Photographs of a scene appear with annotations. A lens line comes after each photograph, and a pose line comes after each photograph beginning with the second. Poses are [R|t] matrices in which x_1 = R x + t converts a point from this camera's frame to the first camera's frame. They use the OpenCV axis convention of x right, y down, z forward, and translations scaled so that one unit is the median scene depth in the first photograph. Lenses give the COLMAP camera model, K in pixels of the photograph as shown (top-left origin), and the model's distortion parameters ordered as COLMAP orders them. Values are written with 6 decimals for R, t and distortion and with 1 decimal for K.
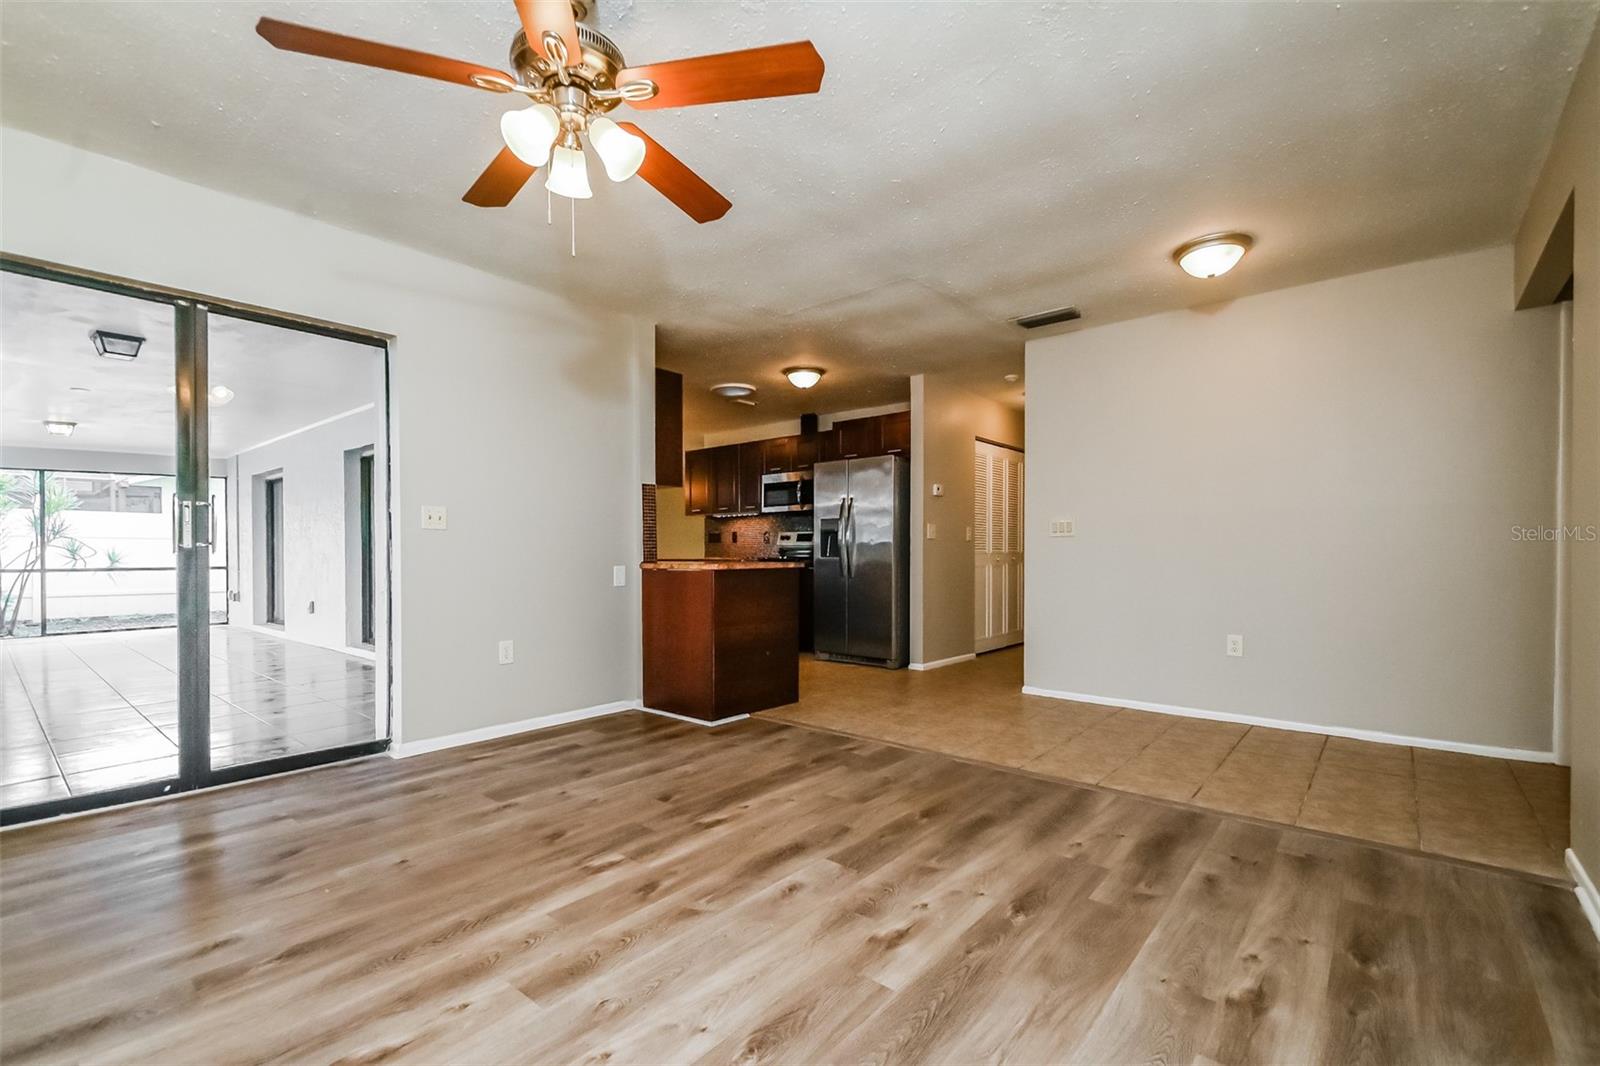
lens RADIAL K [[698.5, 0, 797.7], [0, 698.5, 549.4], [0, 0, 1]] dist [0.029570, -0.019674]
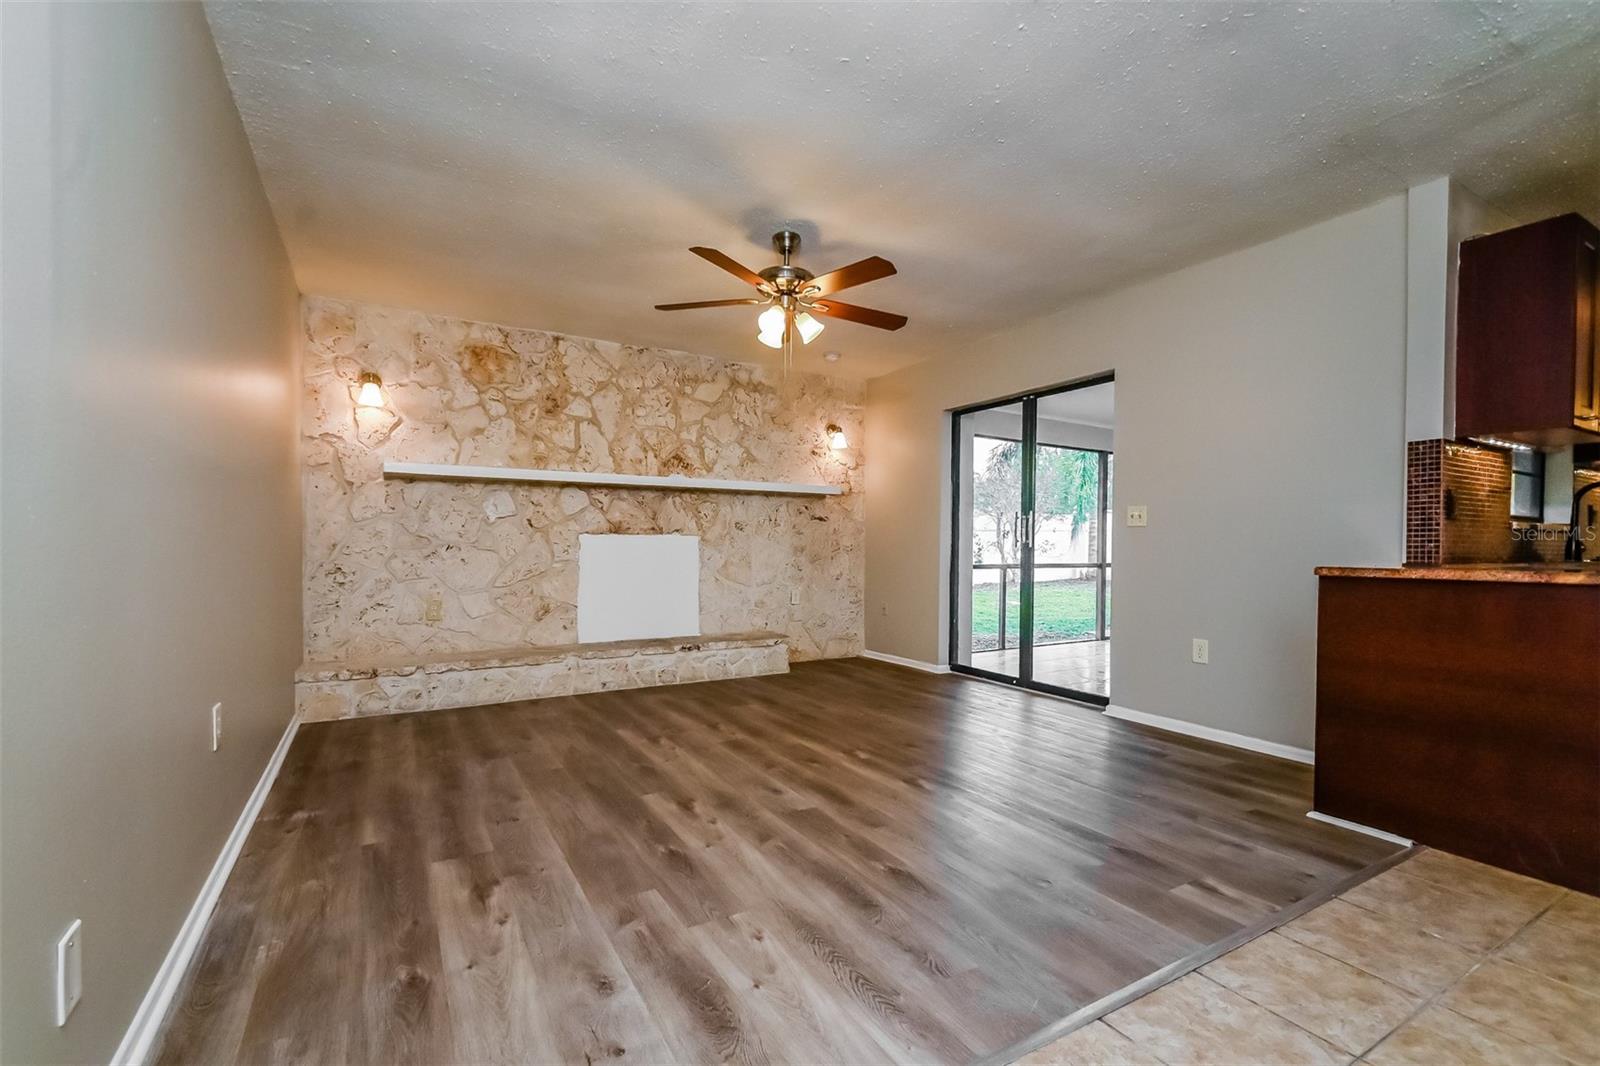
lens RADIAL K [[698.5, 0, 797.7], [0, 698.5, 549.4], [0, 0, 1]] dist [0.029570, -0.019674]
pose [[-0.337537, 0.004843, -0.941300, 1.206135], [-0.001424, 0.999983, 0.005656, 0.004130], [0.941311, 0.003249, -0.337524, 1.433336]]
